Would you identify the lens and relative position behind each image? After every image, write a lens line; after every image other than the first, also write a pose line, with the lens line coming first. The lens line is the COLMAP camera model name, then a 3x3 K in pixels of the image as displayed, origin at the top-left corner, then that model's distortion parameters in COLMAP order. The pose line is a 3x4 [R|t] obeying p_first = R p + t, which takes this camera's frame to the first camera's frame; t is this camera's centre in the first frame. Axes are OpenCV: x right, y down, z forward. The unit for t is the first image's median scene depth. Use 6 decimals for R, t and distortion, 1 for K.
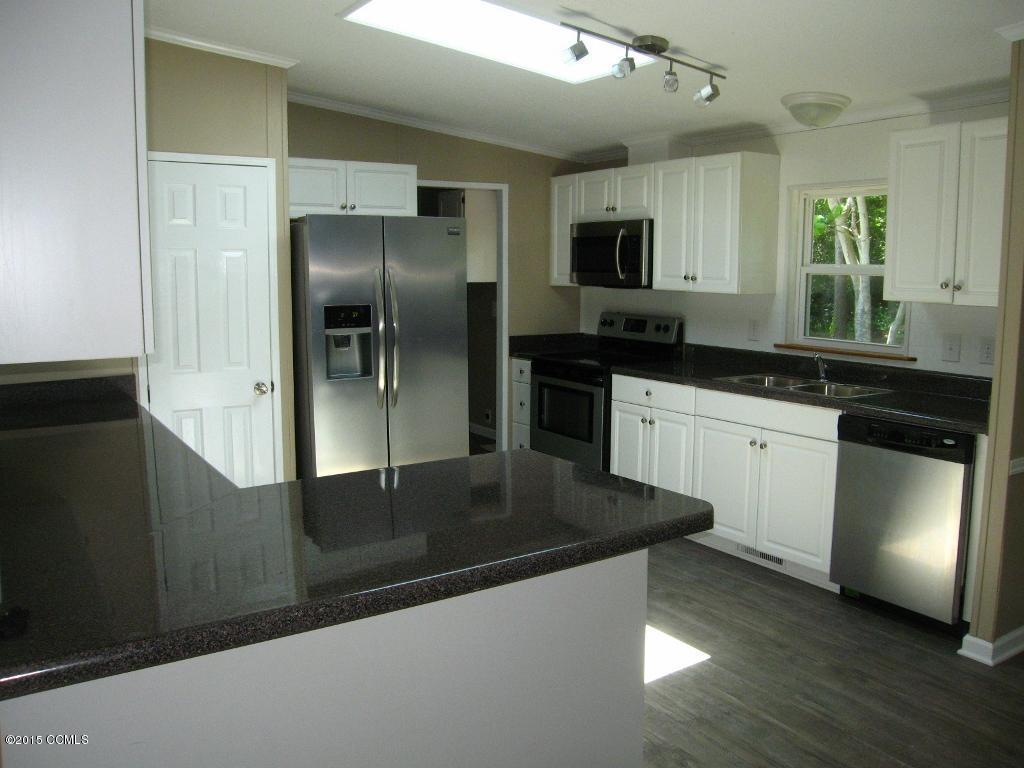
lens RADIAL K [[845.3, 0, 514.8], [0, 845.3, 379.1], [0, 0, 1]] dist [-0.141650, 0.117942]
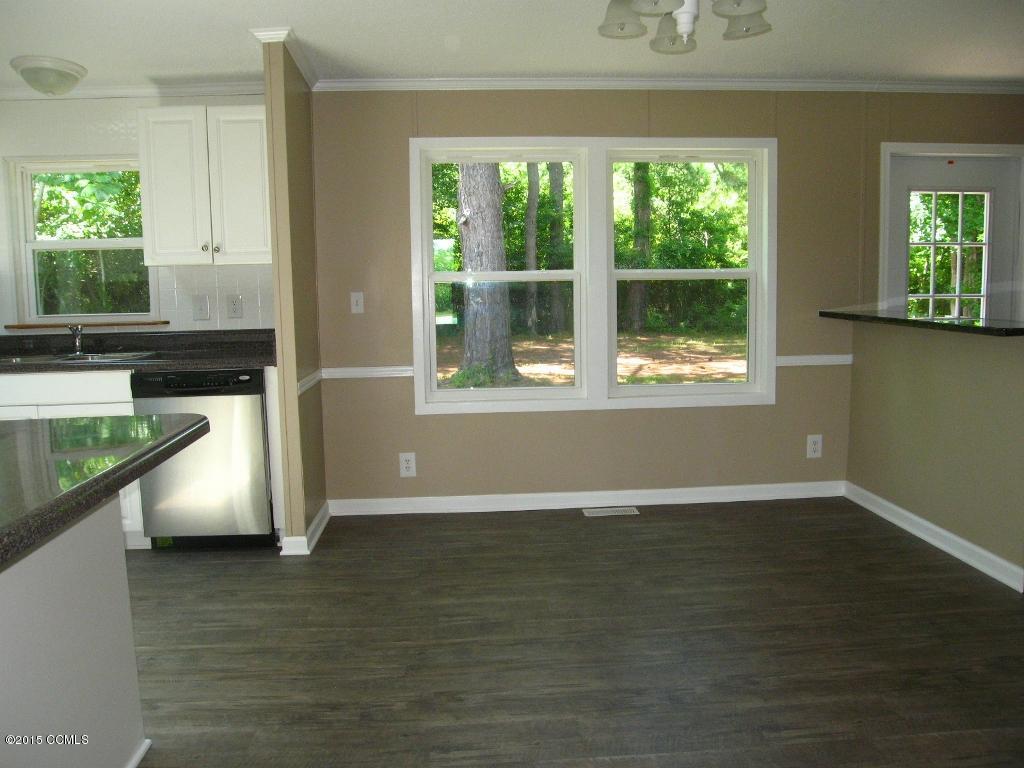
lens RADIAL K [[845.3, 0, 514.8], [0, 845.3, 379.1], [0, 0, 1]] dist [-0.141650, 0.117942]
pose [[0.490739, -0.111489, 0.864145, -0.204068], [0.133437, 0.989697, 0.051909, 0.046318], [-0.861029, 0.089835, 0.500559, 0.055824]]
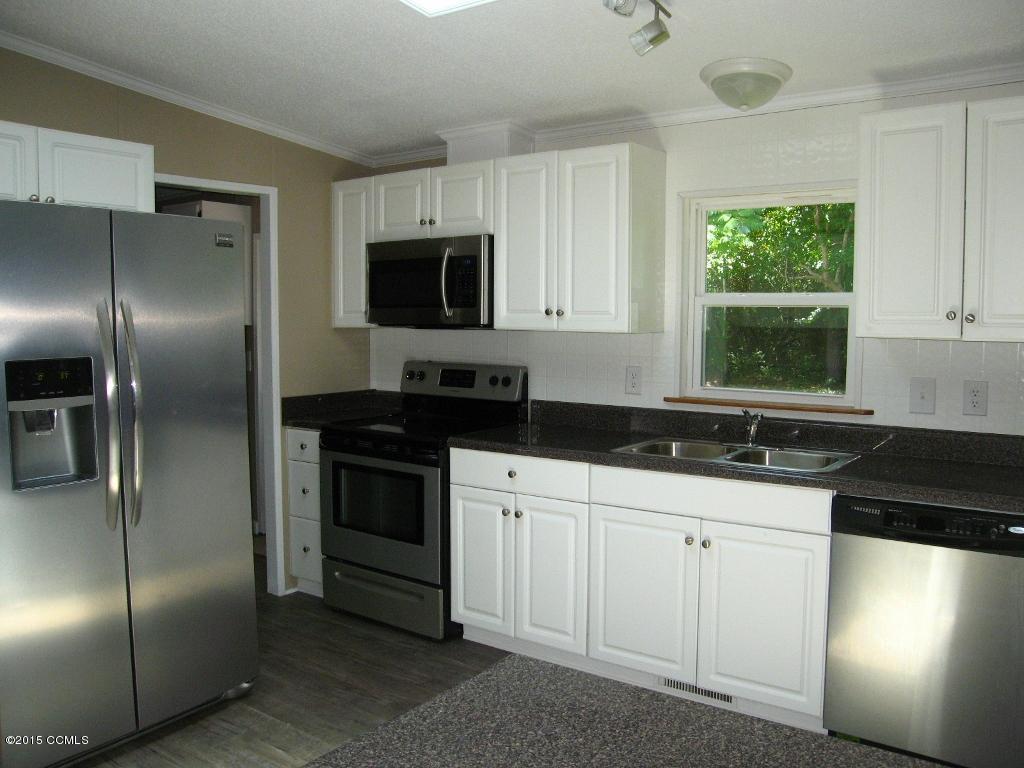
lens RADIAL K [[845.3, 0, 514.8], [0, 845.3, 379.1], [0, 0, 1]] dist [-0.141650, 0.117942]
pose [[0.936383, -0.027806, 0.349877, -0.086722], [0.047160, 0.997785, -0.046917, -0.029457], [-0.347797, 0.060433, 0.935620, 0.325849]]
